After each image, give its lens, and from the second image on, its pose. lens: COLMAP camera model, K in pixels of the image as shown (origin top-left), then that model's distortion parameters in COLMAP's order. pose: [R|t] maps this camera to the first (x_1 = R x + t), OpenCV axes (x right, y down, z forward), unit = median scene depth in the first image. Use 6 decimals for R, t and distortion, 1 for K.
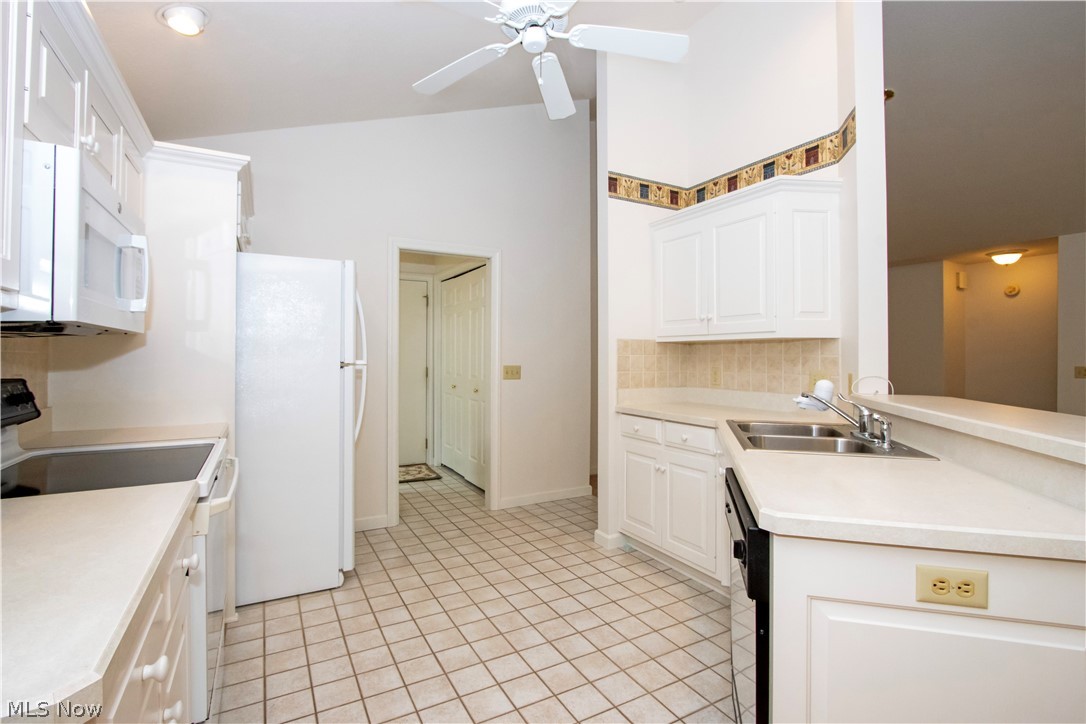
lens RADIAL K [[507.4, 0, 544.5], [0, 507.4, 357.6], [0, 0, 1]] dist [-0.005287, 0.002236]
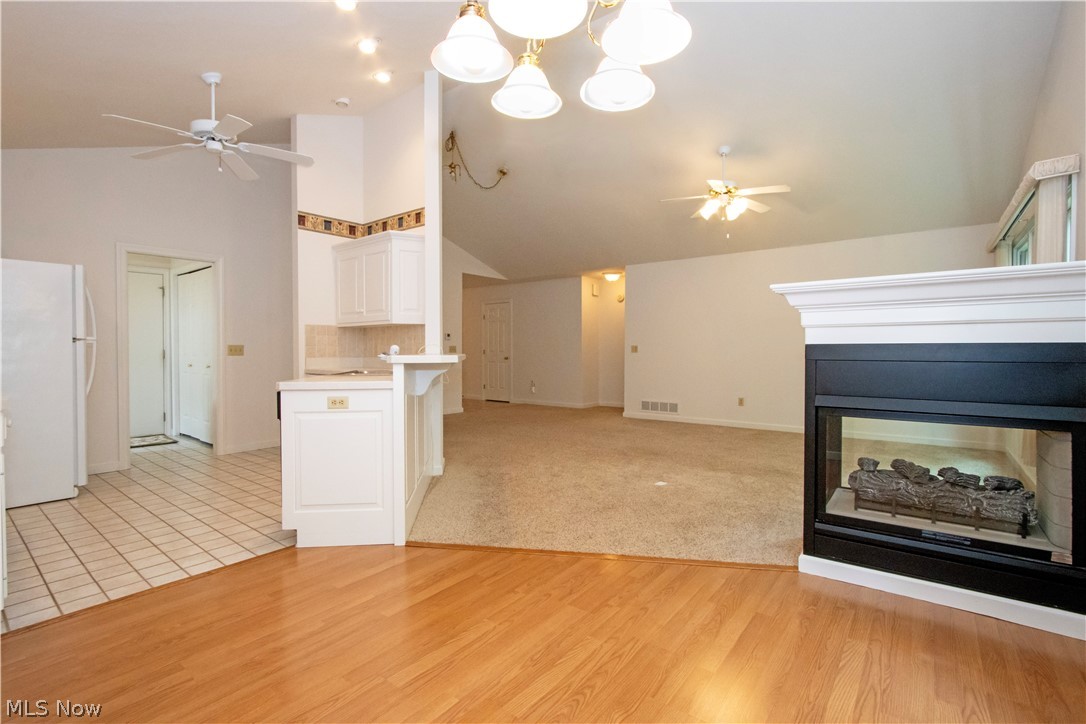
lens RADIAL K [[507.4, 0, 537.5], [0, 507.4, 356.2], [0, 0, 1]] dist [-0.005287, 0.002236]
pose [[0.930689, -0.011646, 0.365627, 0.223165], [0.007712, 0.999896, 0.012218, 0.041693], [-0.365731, -0.008551, 0.930681, -0.612401]]
